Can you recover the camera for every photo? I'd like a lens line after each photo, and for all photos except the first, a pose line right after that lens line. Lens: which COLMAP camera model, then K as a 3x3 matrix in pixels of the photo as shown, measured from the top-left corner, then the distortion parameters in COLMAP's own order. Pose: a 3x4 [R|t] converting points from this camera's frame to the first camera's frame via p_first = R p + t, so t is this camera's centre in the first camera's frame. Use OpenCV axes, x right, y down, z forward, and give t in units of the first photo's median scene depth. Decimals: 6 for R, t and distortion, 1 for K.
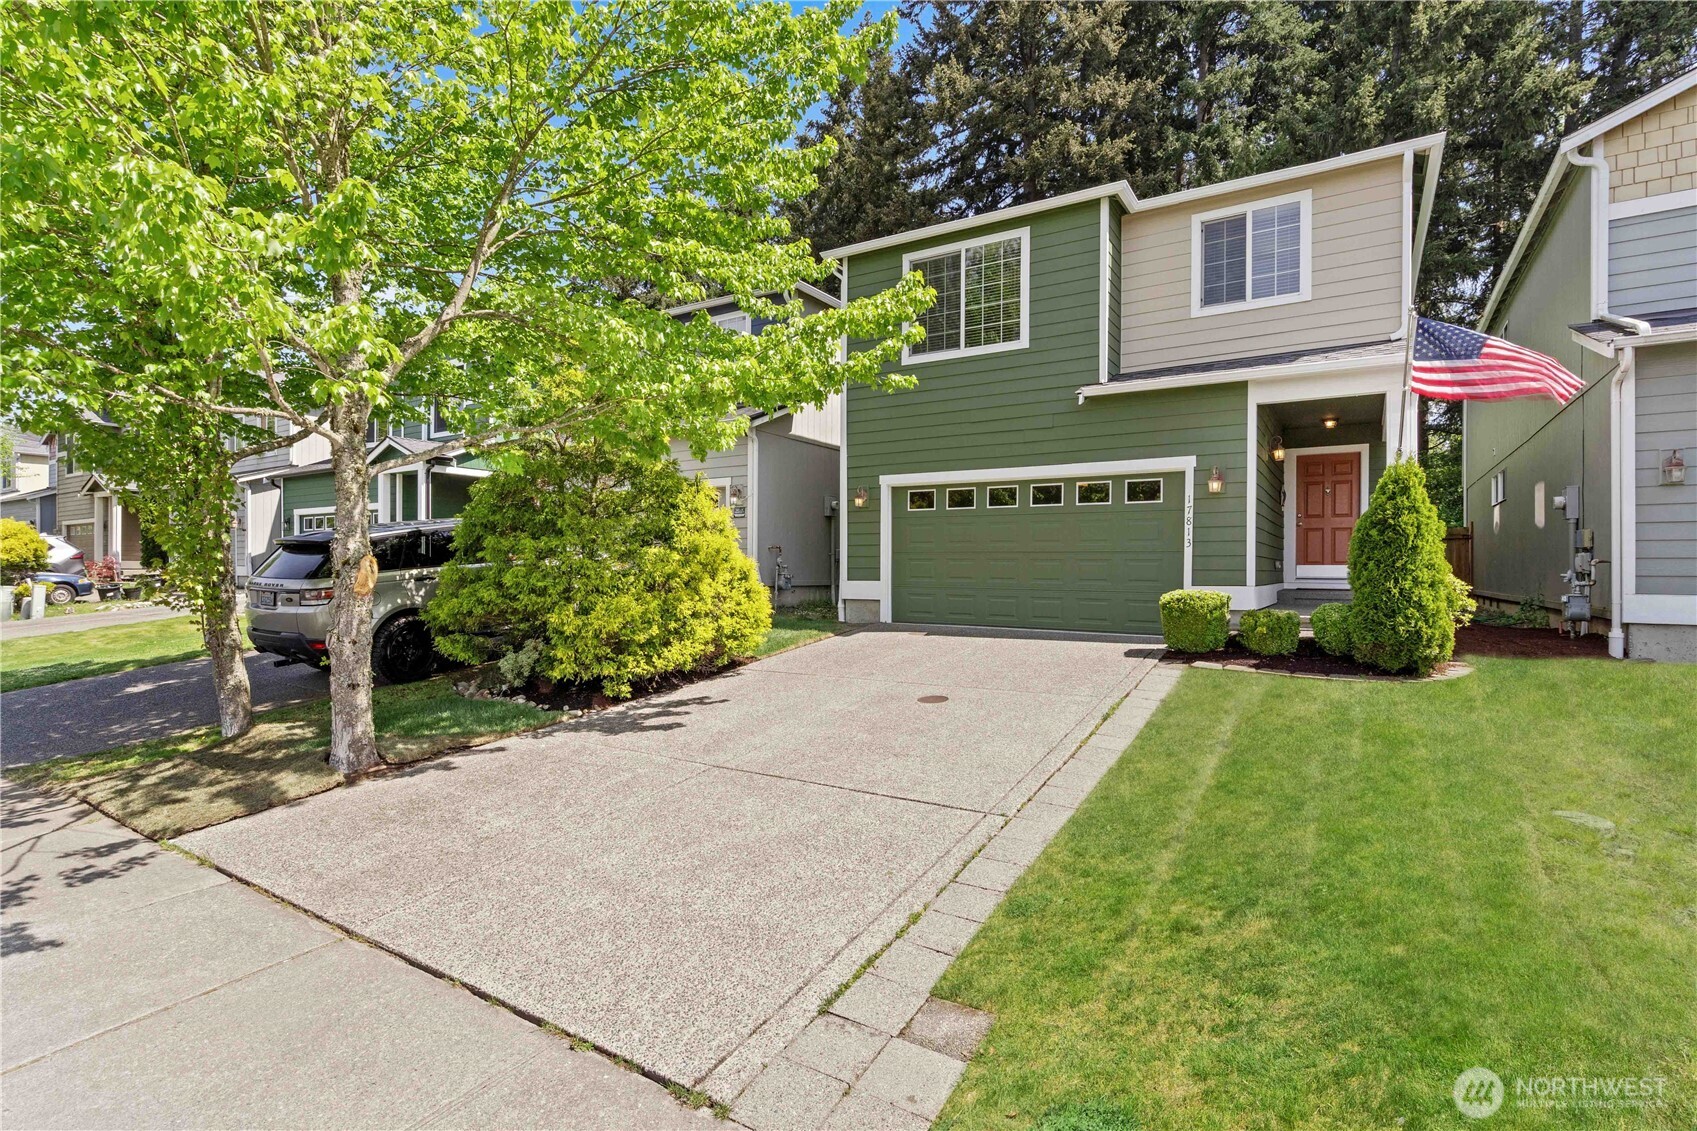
lens RADIAL K [[796.6, 0, 848.5], [0, 796.6, 565.5], [0, 0, 1]] dist [0.003735, 0.000252]
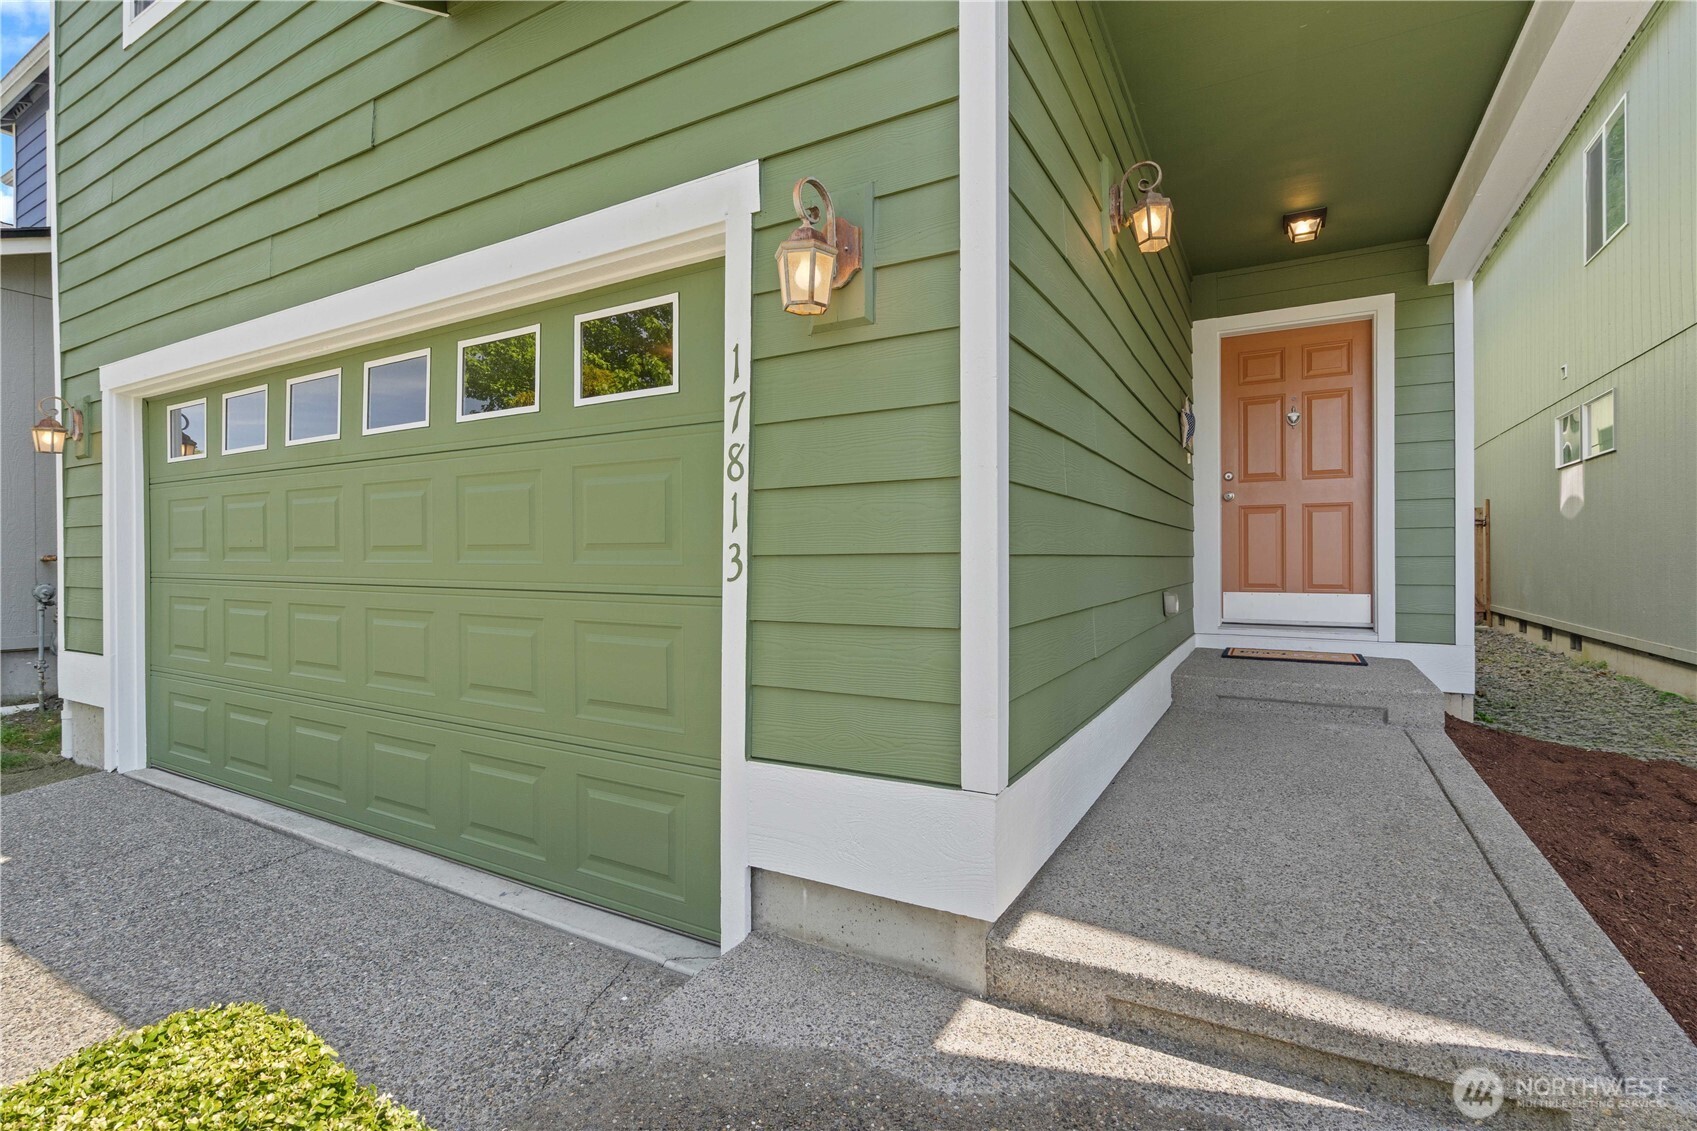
lens RADIAL K [[785.2, 0, 848.5], [0, 785.2, 565.5], [0, 0, 1]] dist [-0.003584, -0.000333]
pose [[0.998366, -0.009636, 0.056319, 0.452653], [0.008861, 0.999863, 0.013993, -0.030471], [-0.056446, -0.013472, 0.998315, 0.792087]]
